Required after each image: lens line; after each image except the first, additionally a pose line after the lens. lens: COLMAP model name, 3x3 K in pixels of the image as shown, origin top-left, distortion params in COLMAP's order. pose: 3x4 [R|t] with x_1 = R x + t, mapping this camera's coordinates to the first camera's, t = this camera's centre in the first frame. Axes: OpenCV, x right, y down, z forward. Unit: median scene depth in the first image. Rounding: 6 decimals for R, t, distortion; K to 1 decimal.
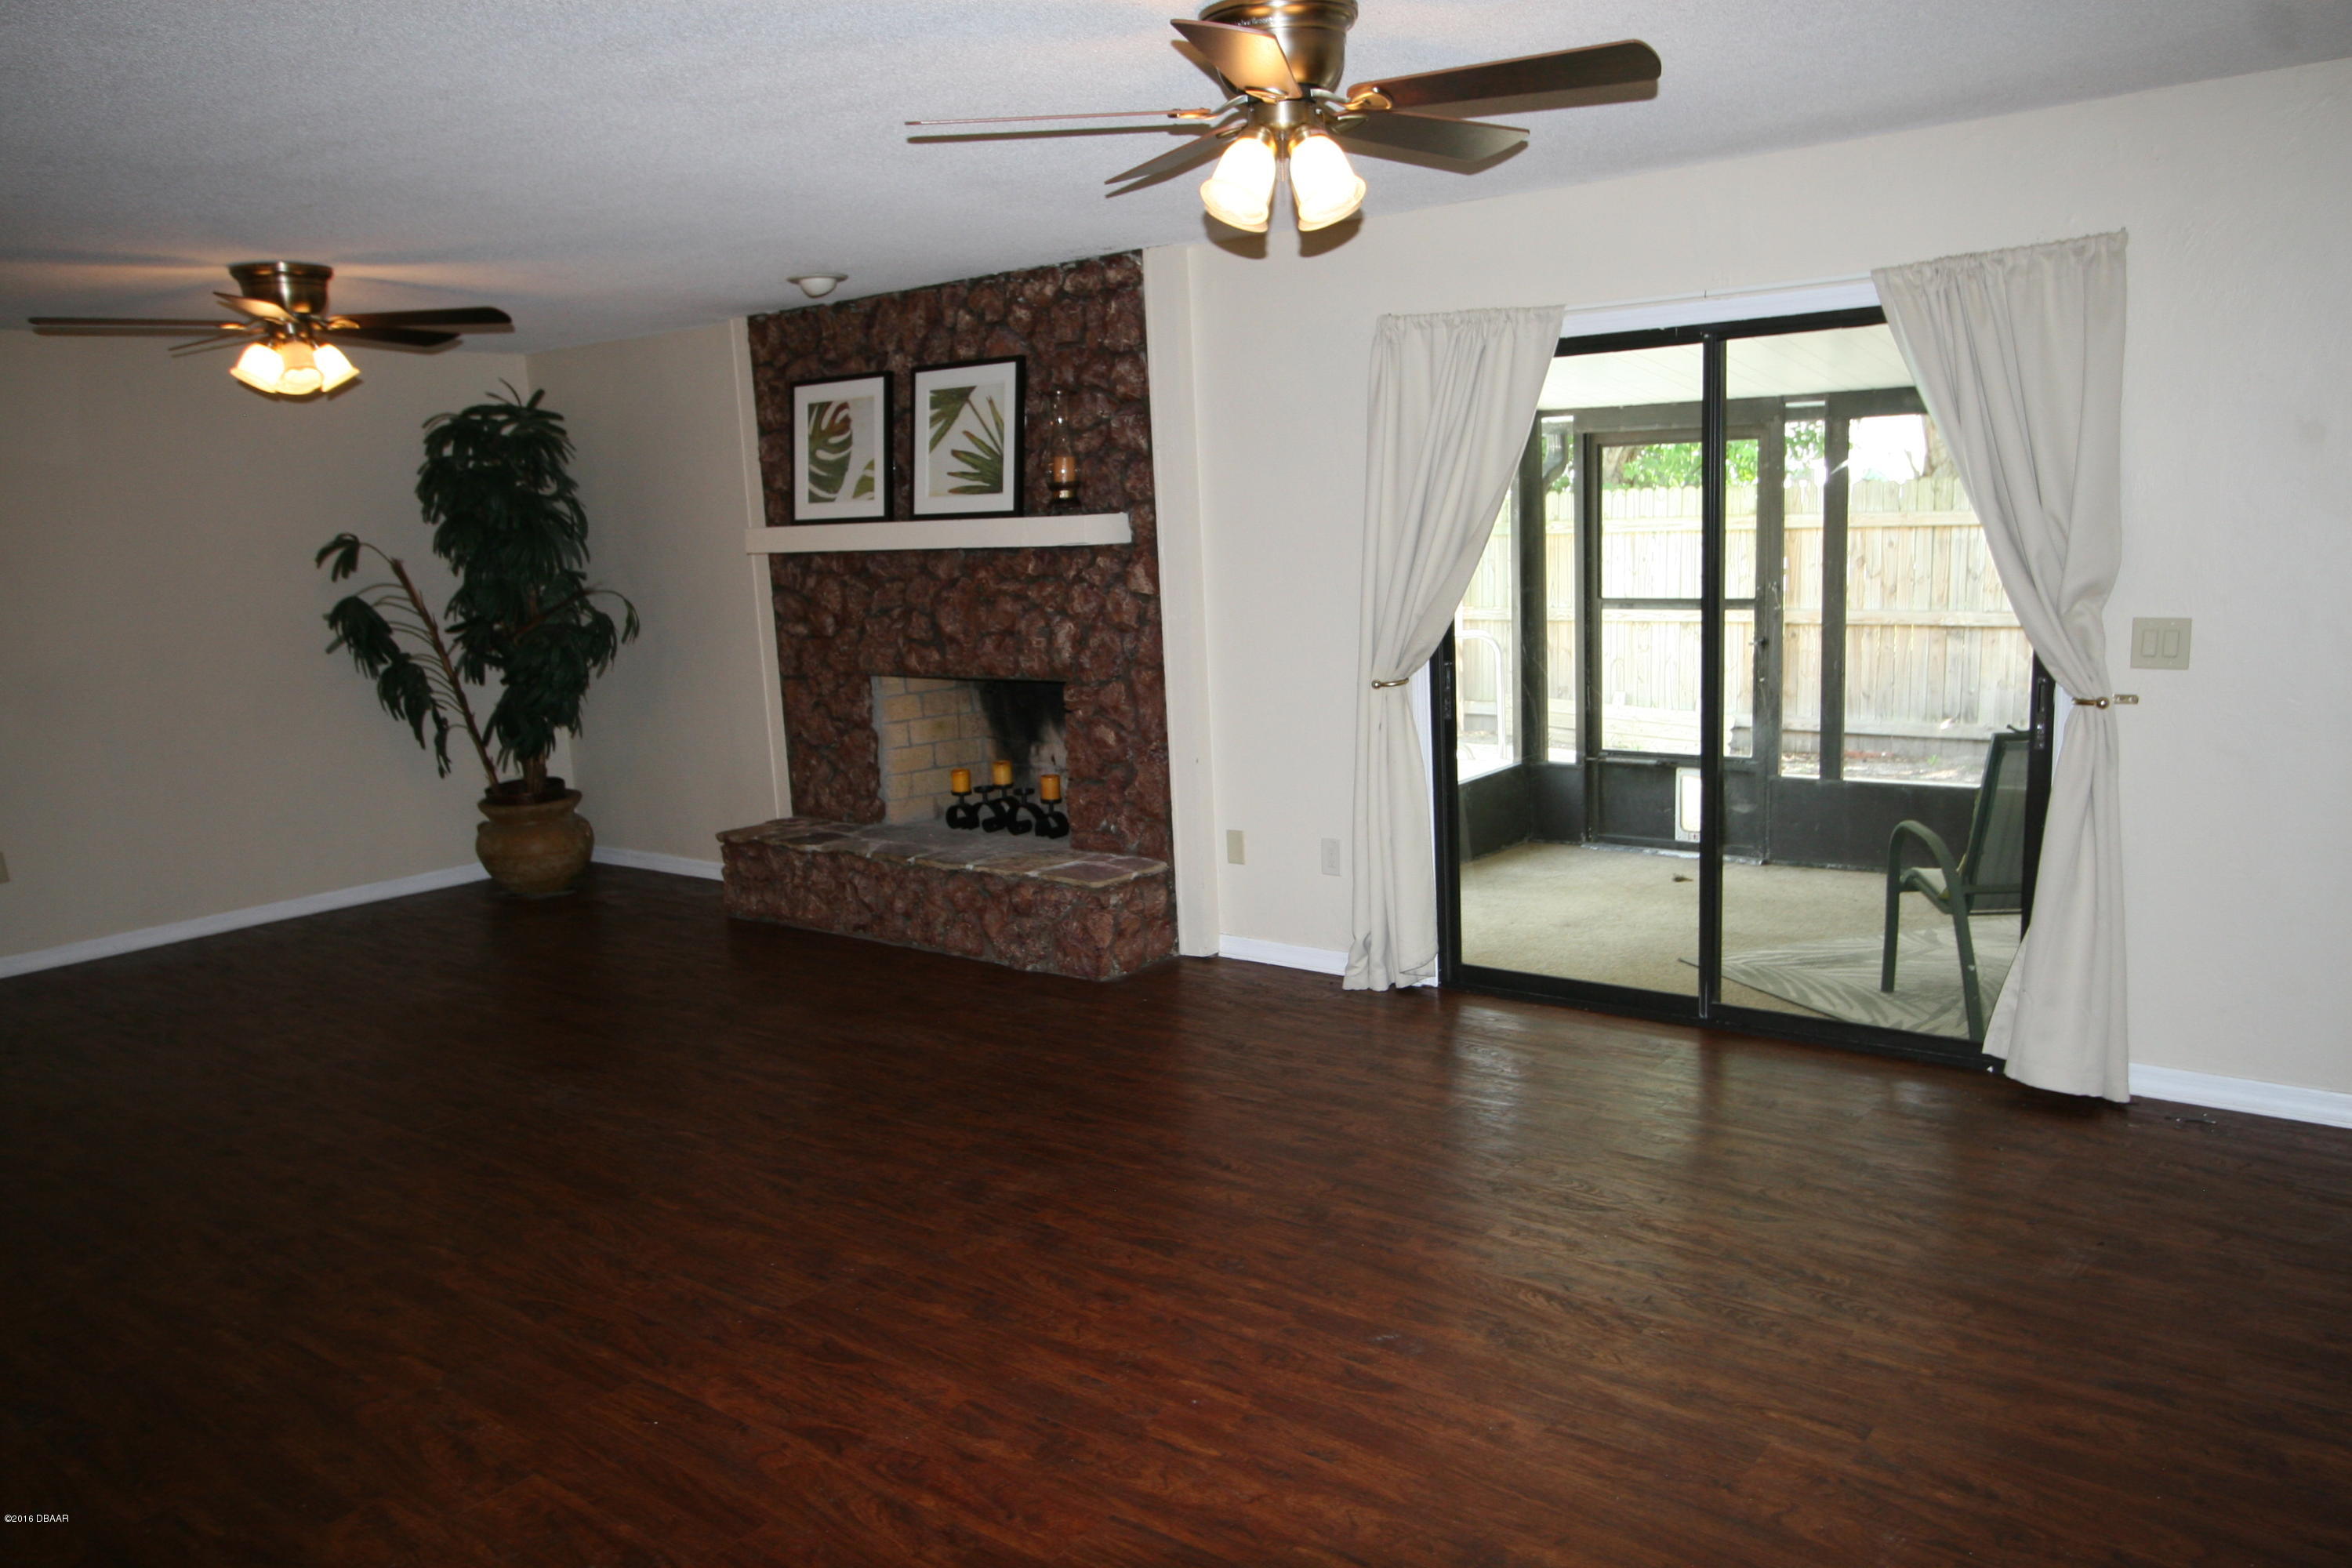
lens RADIAL K [[1755.1, 0, 1176.0], [0, 1755.1, 784.0], [0, 0, 1]] dist [-0.009887, -0.001766]
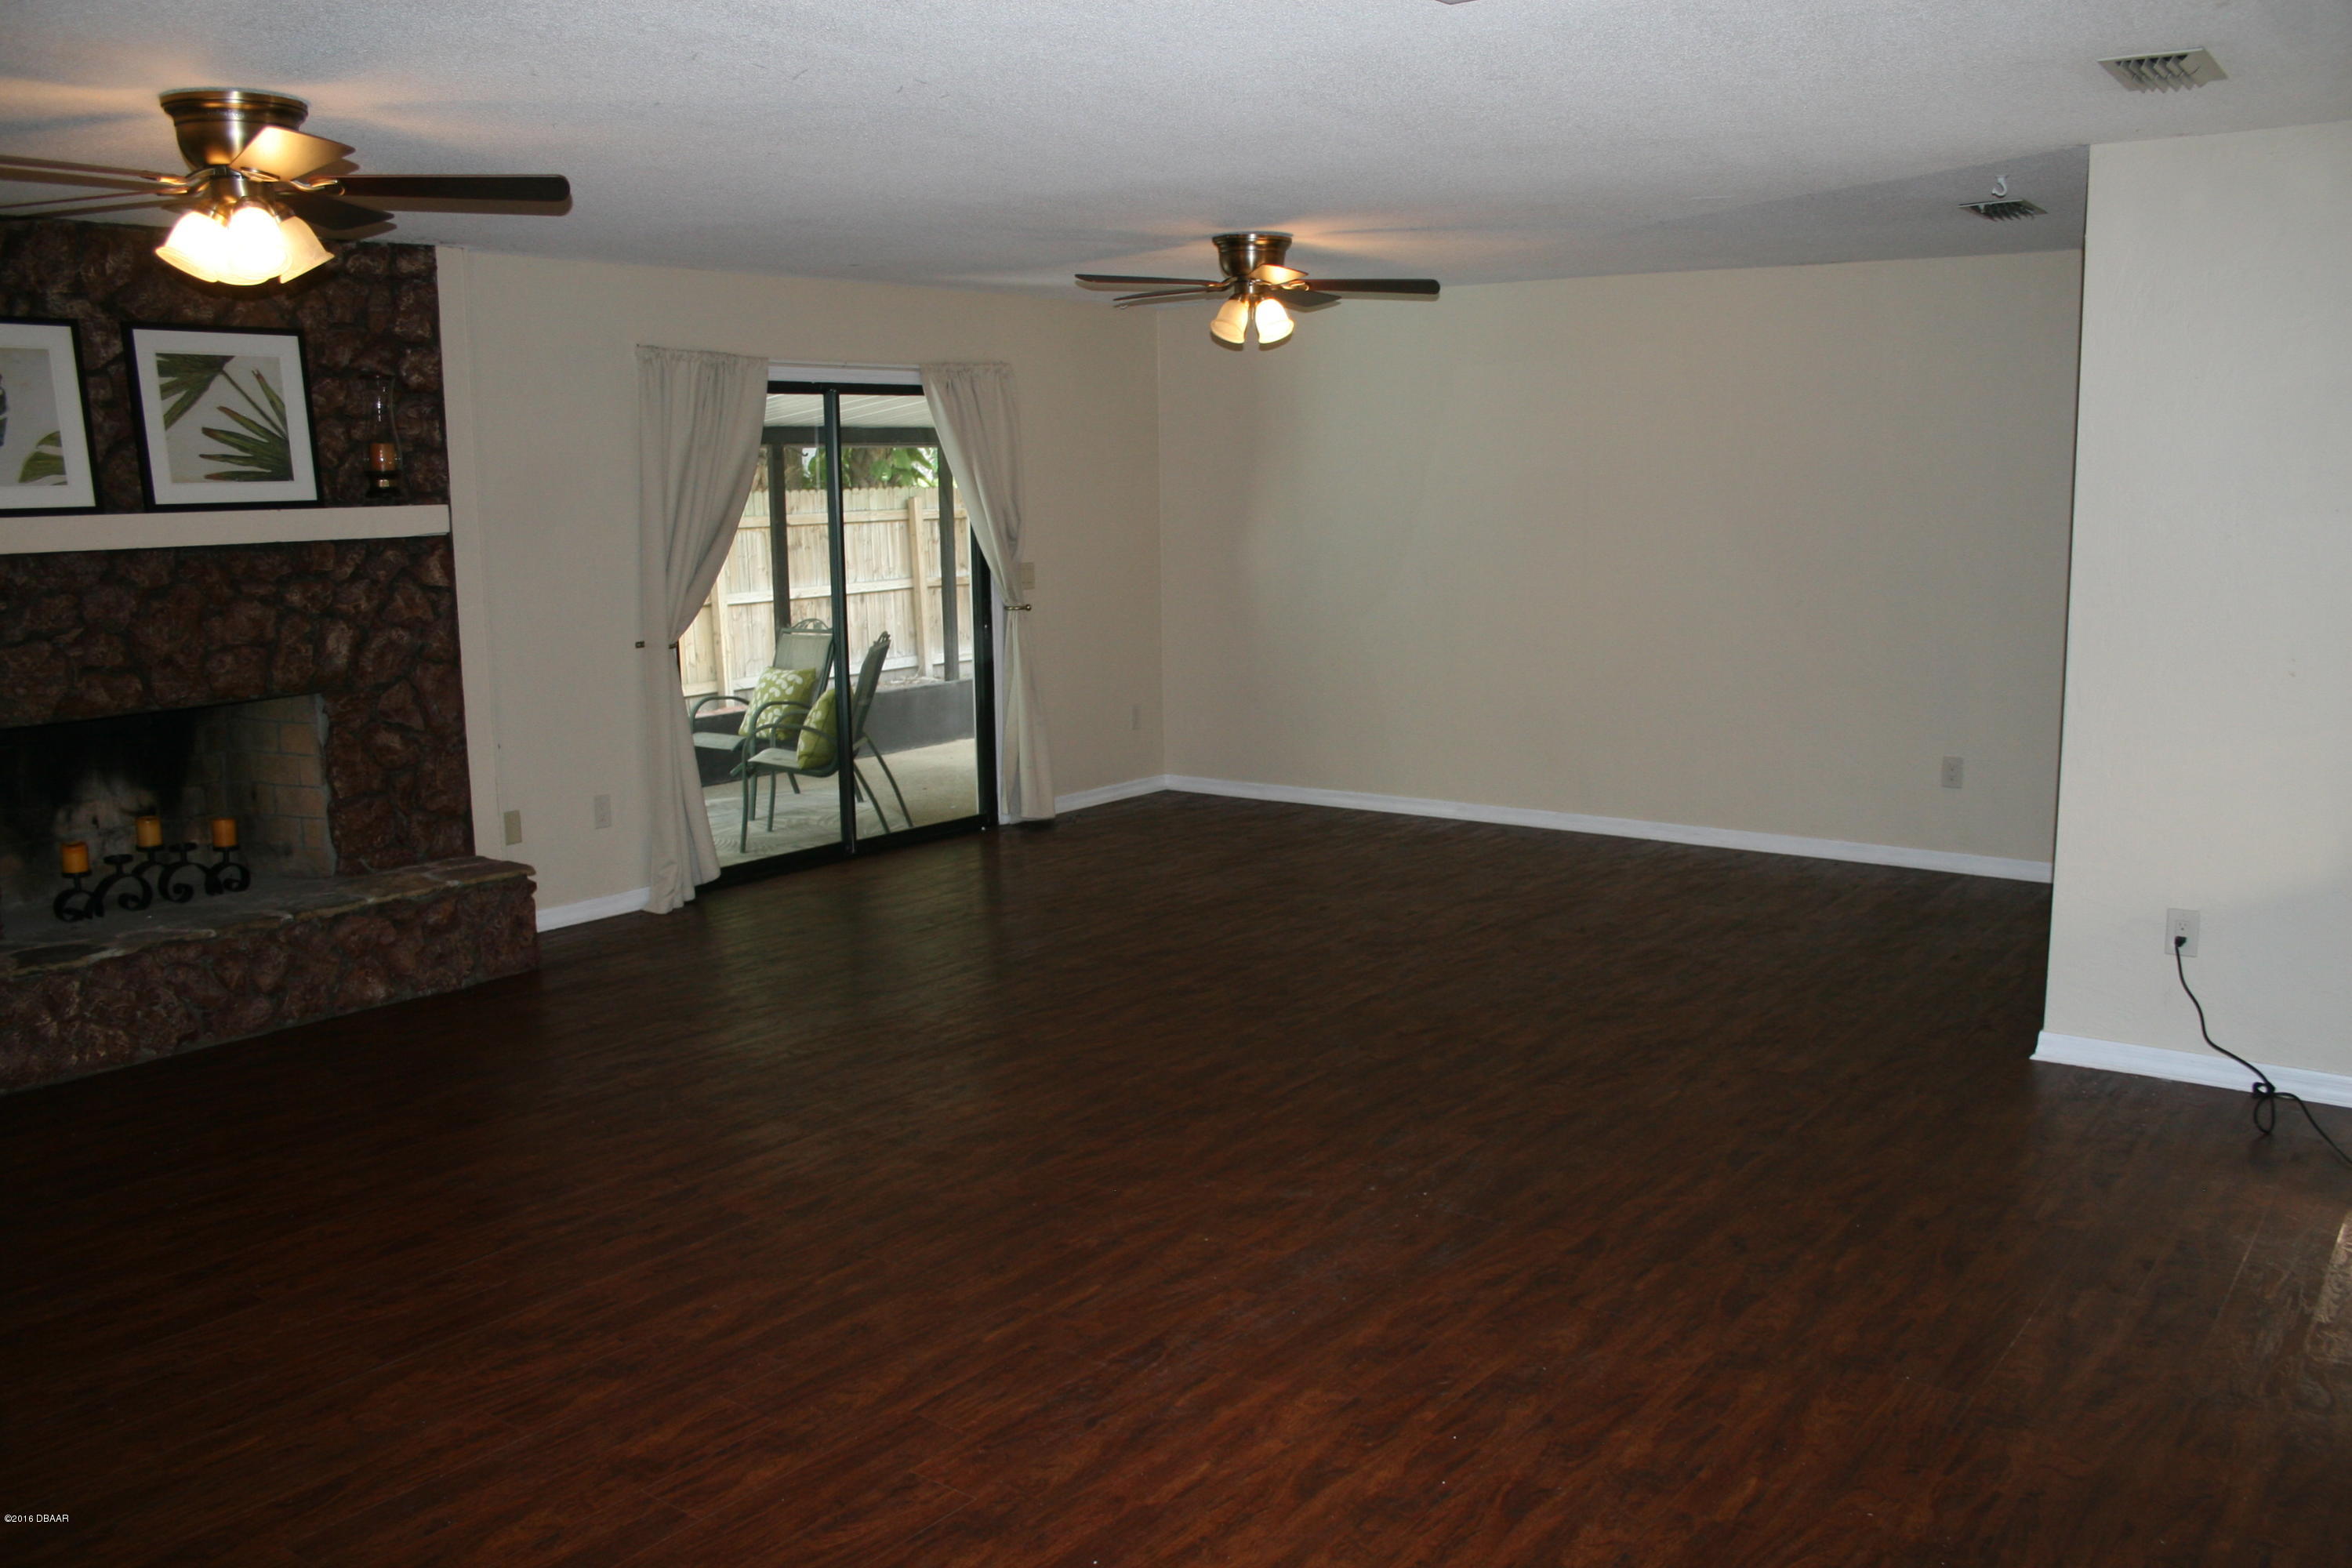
lens RADIAL K [[2151.5, 0, 1176.0], [0, 2151.5, 784.0], [0, 0, 1]] dist [-0.083416, 0.009237]
pose [[-0.048115, -0.099035, 0.993920, -1.194490], [0.177712, 0.978348, 0.106086, -0.051488], [-0.982906, 0.181736, -0.029474, 0.628356]]
